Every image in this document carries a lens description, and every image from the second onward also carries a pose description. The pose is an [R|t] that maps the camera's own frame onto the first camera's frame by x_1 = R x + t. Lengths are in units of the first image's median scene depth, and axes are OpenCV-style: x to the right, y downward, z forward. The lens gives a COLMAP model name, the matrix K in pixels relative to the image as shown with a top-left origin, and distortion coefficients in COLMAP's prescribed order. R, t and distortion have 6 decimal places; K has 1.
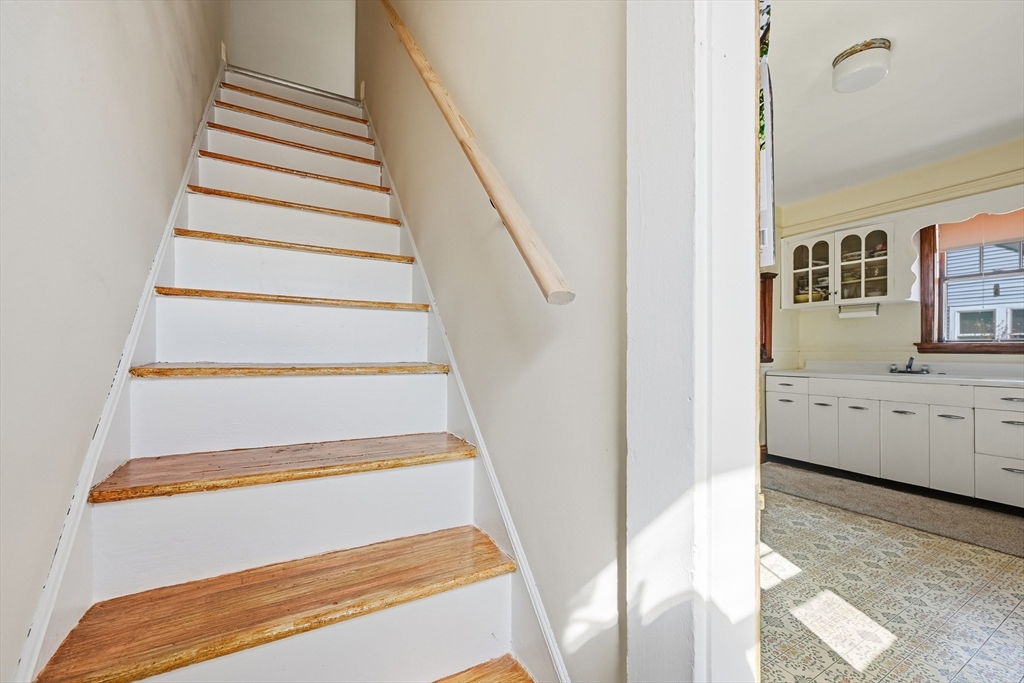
lens RADIAL K [[419.3, 0, 511.1], [0, 419.3, 348.7], [0, 0, 1]] dist [0.000555, 0.000123]
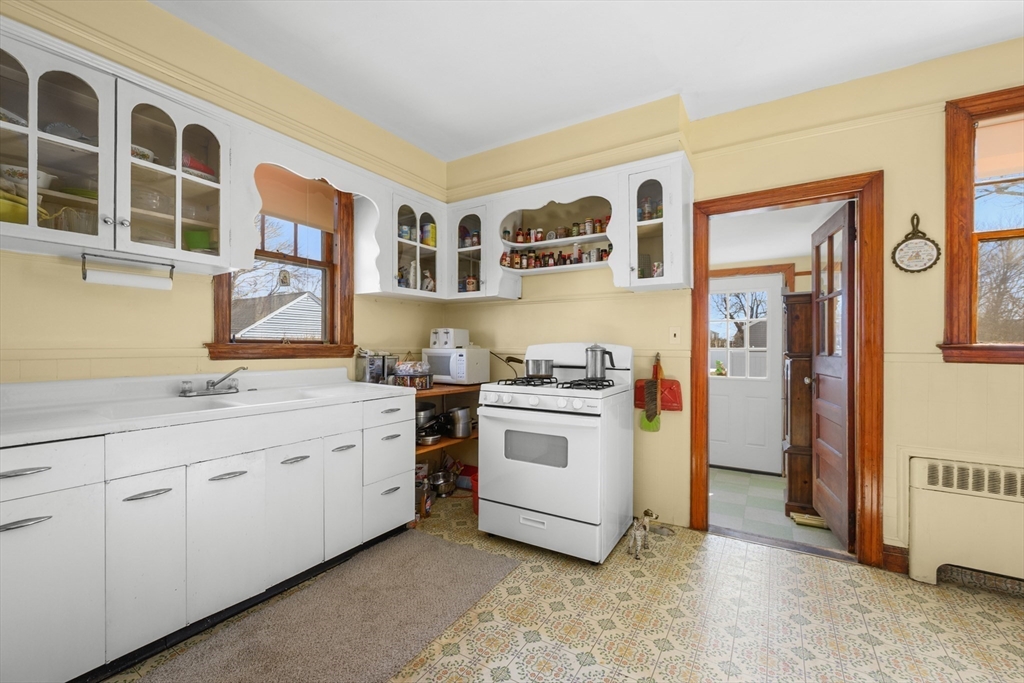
lens RADIAL K [[419.3, 0, 511.1], [0, 419.3, 348.7], [0, 0, 1]] dist [0.000555, 0.000123]
pose [[-0.481400, -0.009905, 0.876445, 0.283431], [-0.013469, 0.999902, 0.003902, -0.016480], [-0.876397, -0.009926, -0.481486, 1.121801]]
